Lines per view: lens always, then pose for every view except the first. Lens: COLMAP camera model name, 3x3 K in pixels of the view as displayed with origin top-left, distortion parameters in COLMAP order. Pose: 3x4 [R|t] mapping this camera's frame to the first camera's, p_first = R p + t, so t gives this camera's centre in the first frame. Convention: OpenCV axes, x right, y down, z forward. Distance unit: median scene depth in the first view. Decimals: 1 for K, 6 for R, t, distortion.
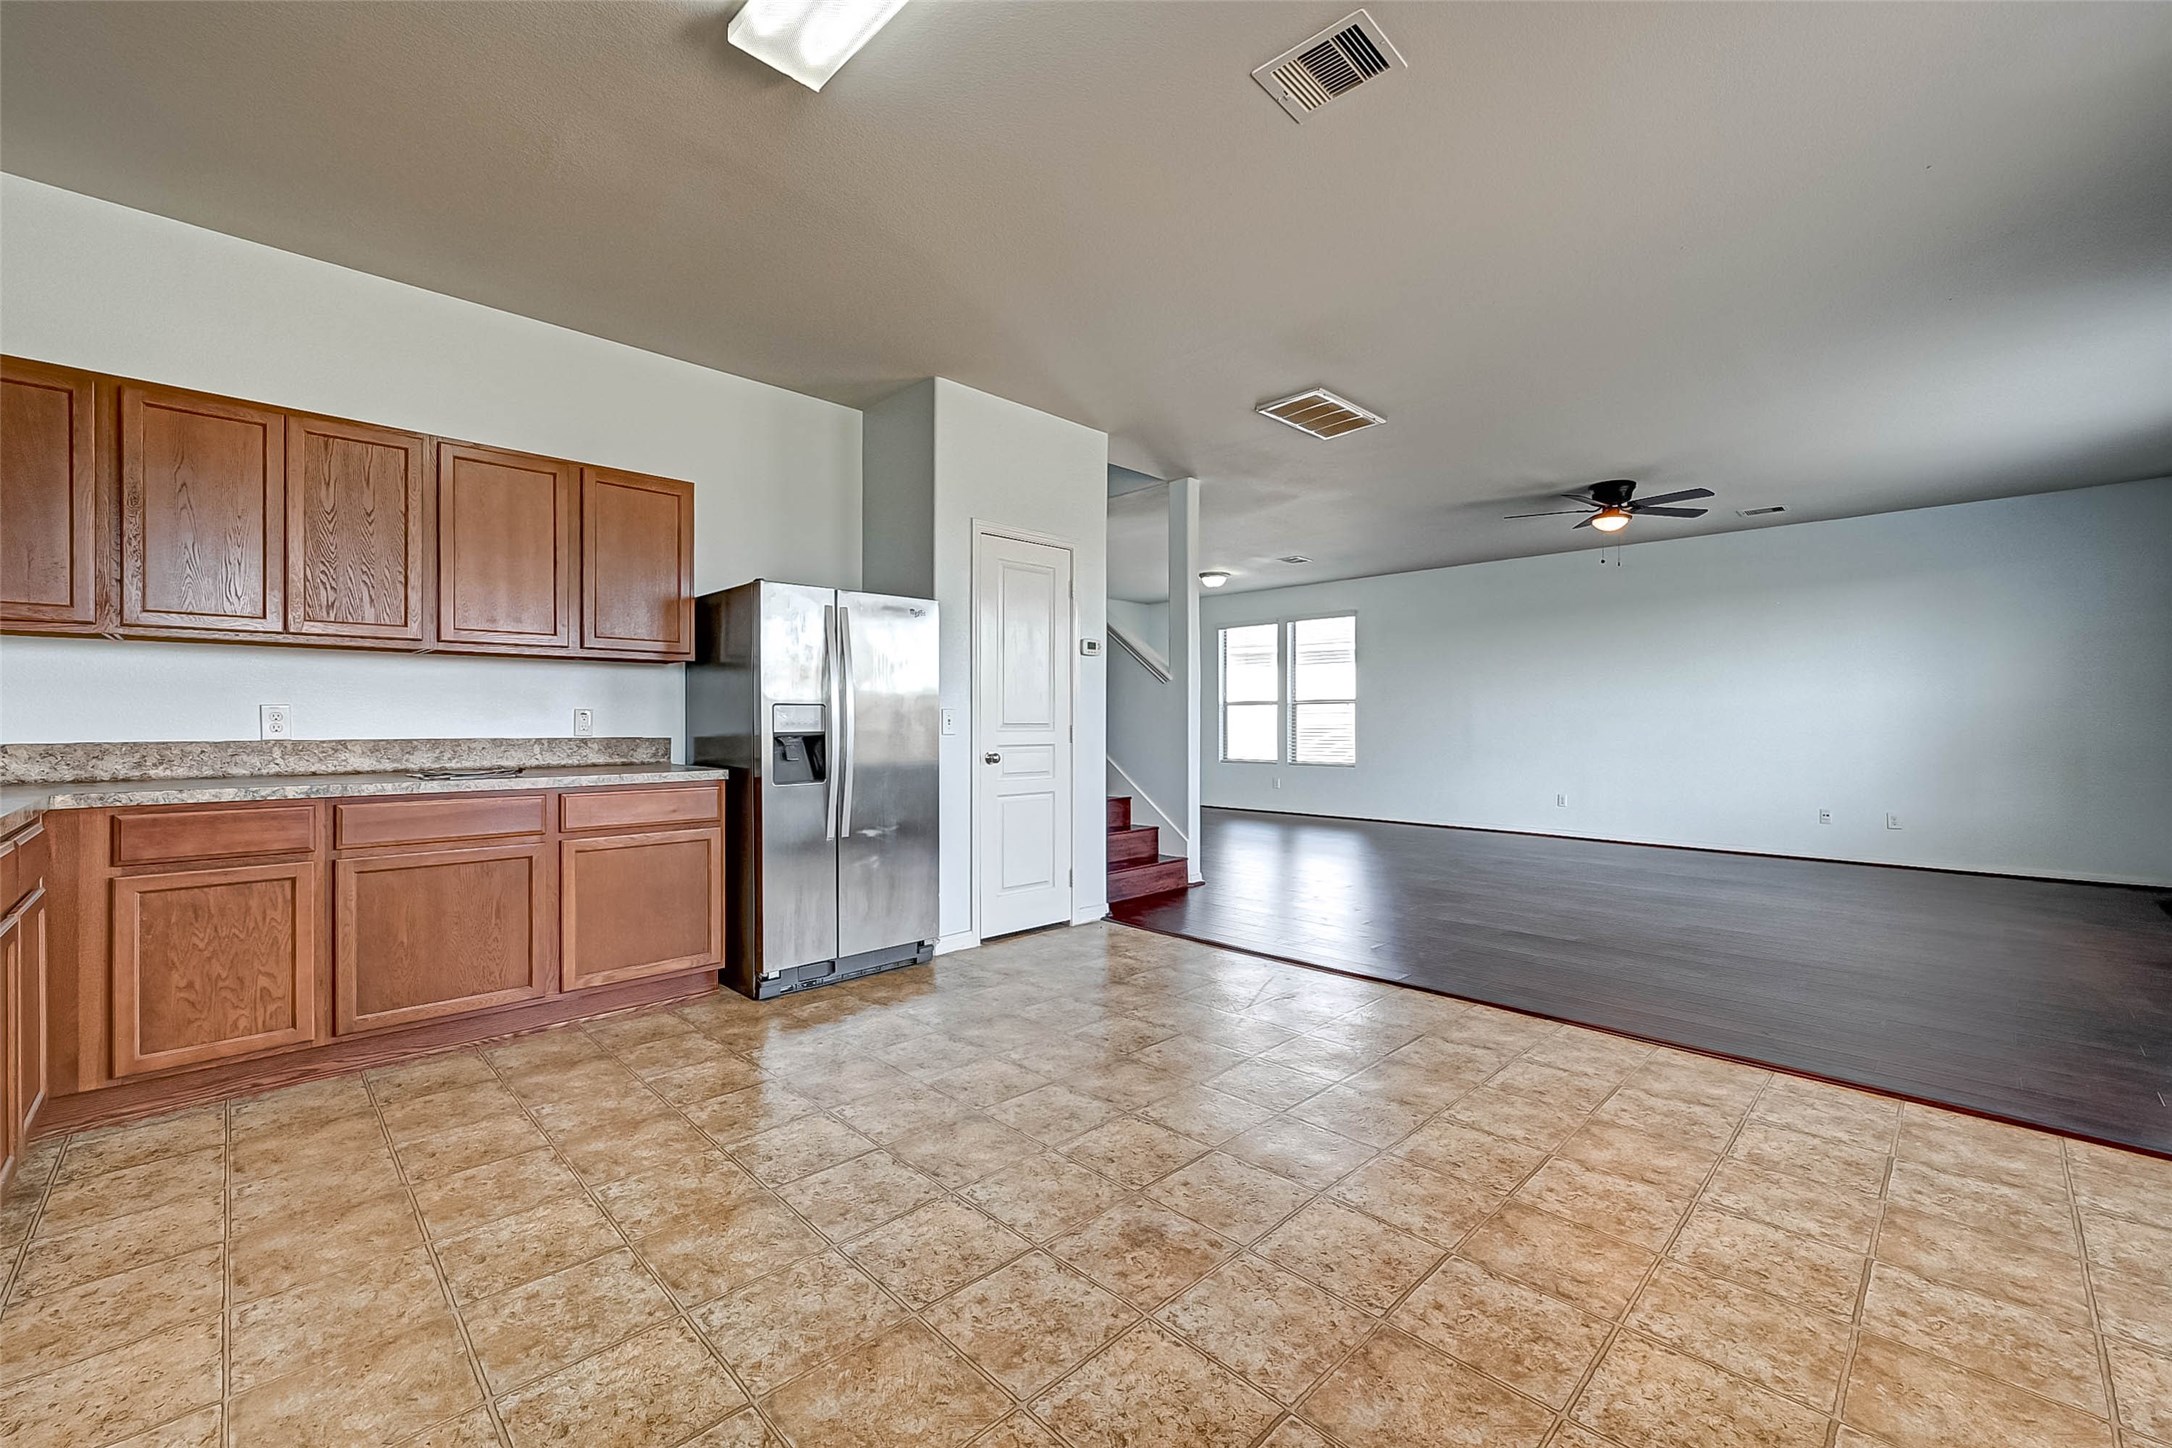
lens RADIAL K [[920.1, 0, 1094.6], [0, 920.1, 722.6], [0, 0, 1]] dist [0.001299, 0.000068]
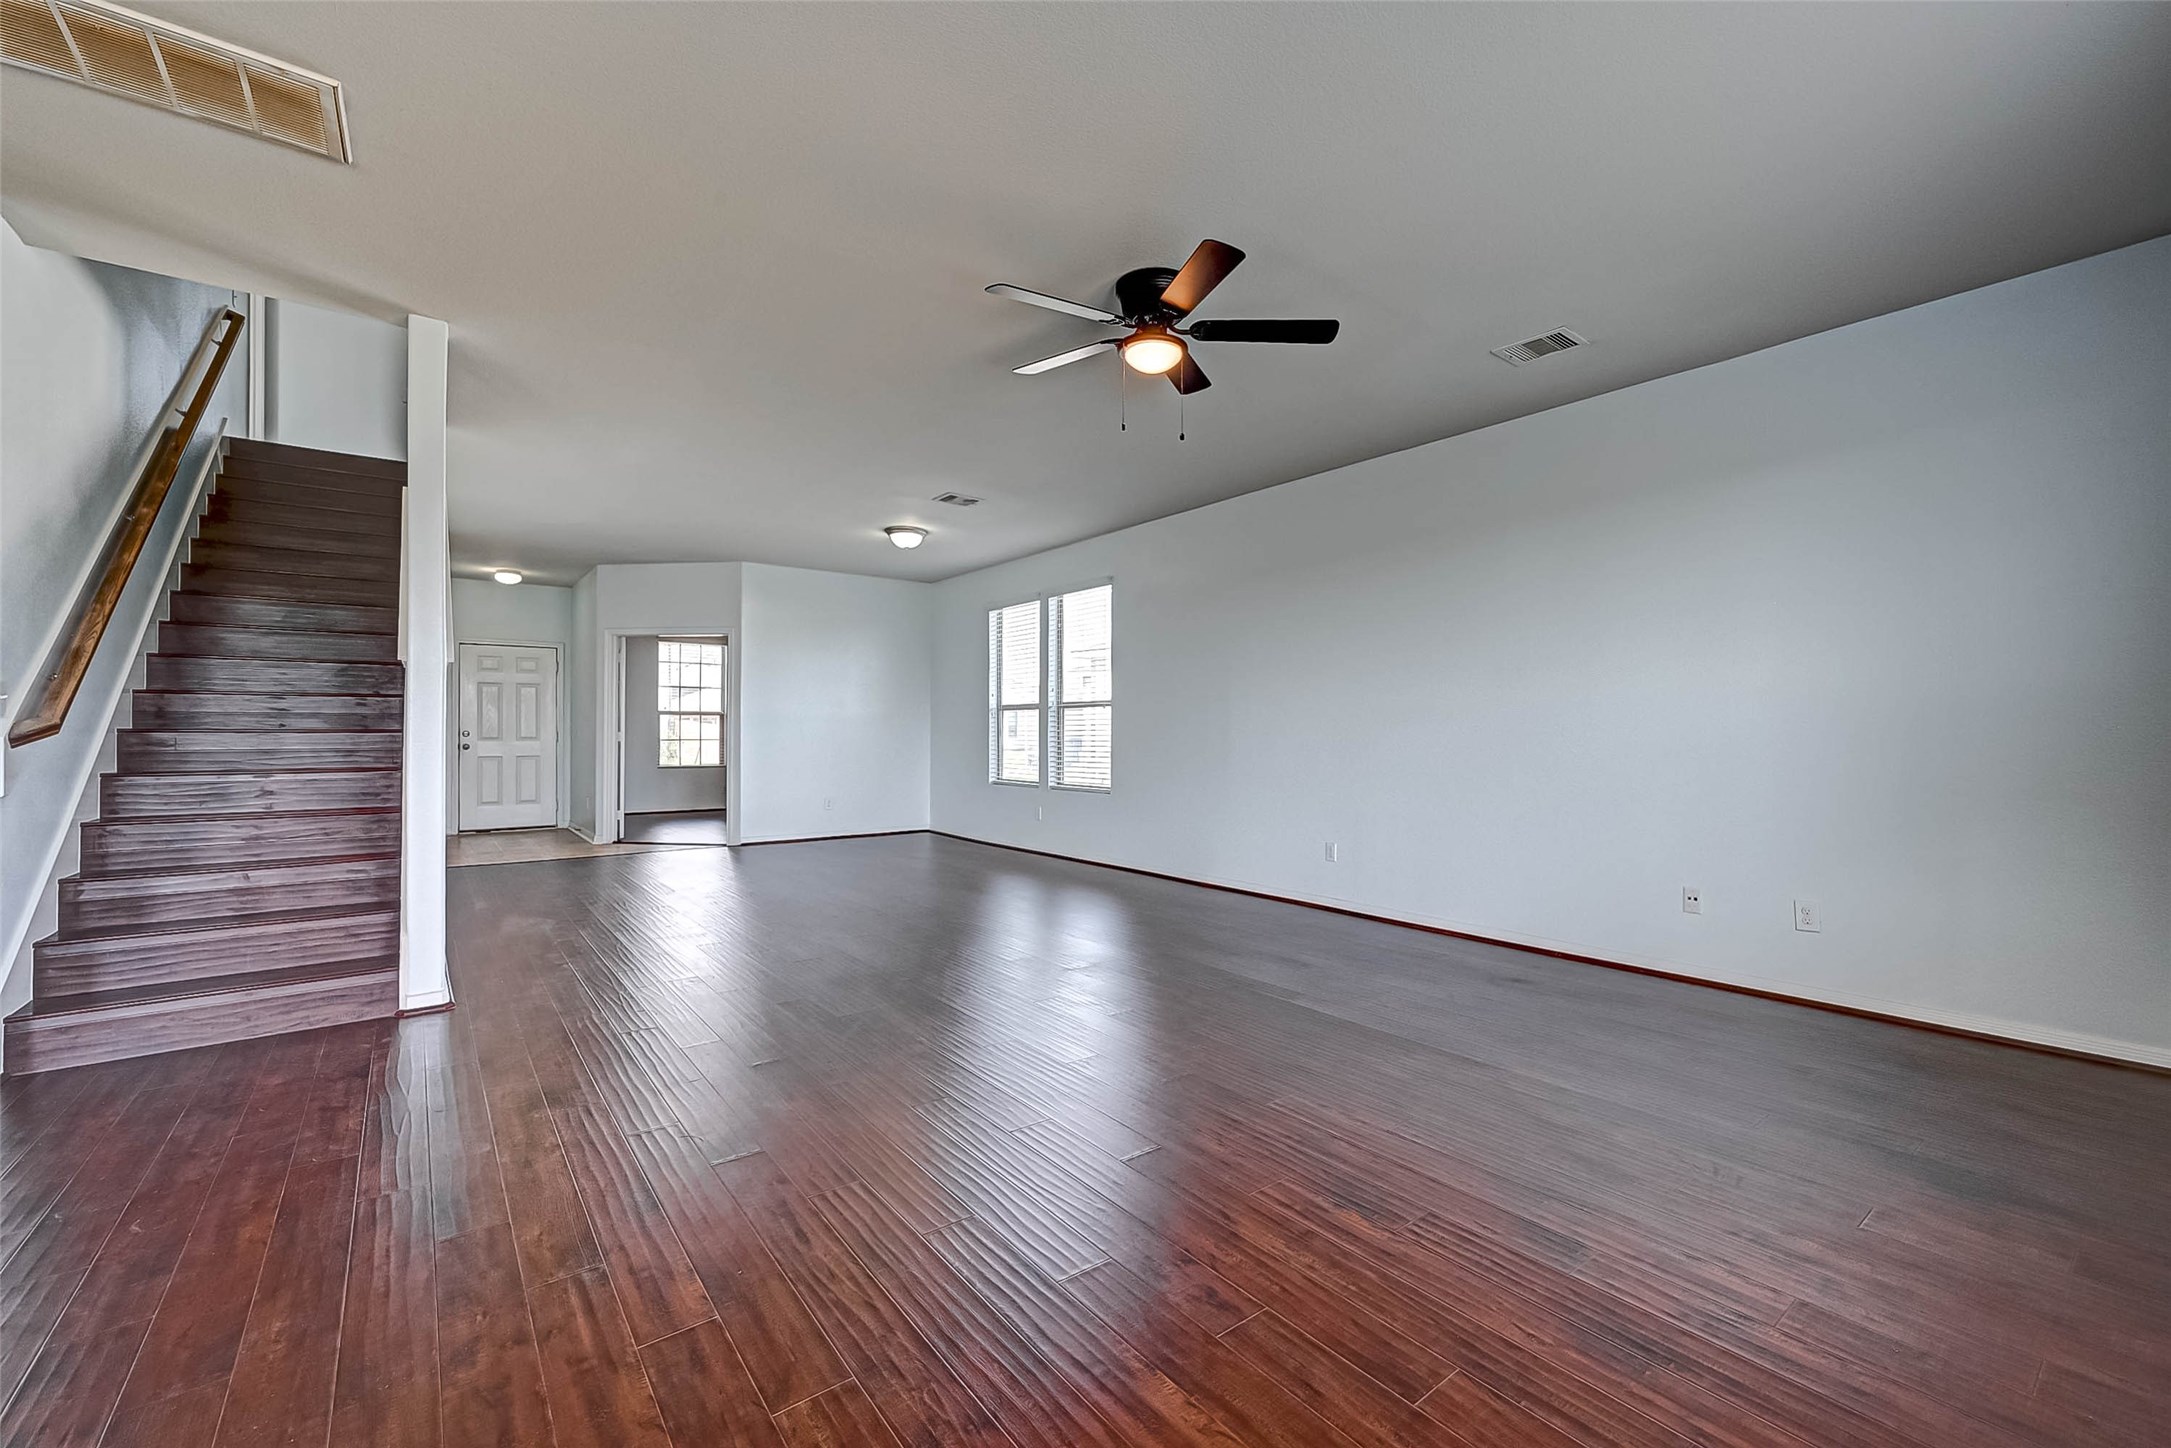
lens RADIAL K [[919.7, 0, 1092.2], [0, 919.7, 727.4], [0, 0, 1]] dist [0.001299, 0.000068]
pose [[0.990473, -0.000813, -0.137707, 0.345183], [-0.000150, 0.999976, -0.006982, 0.001135], [0.137710, 0.006936, 0.990448, 0.271858]]
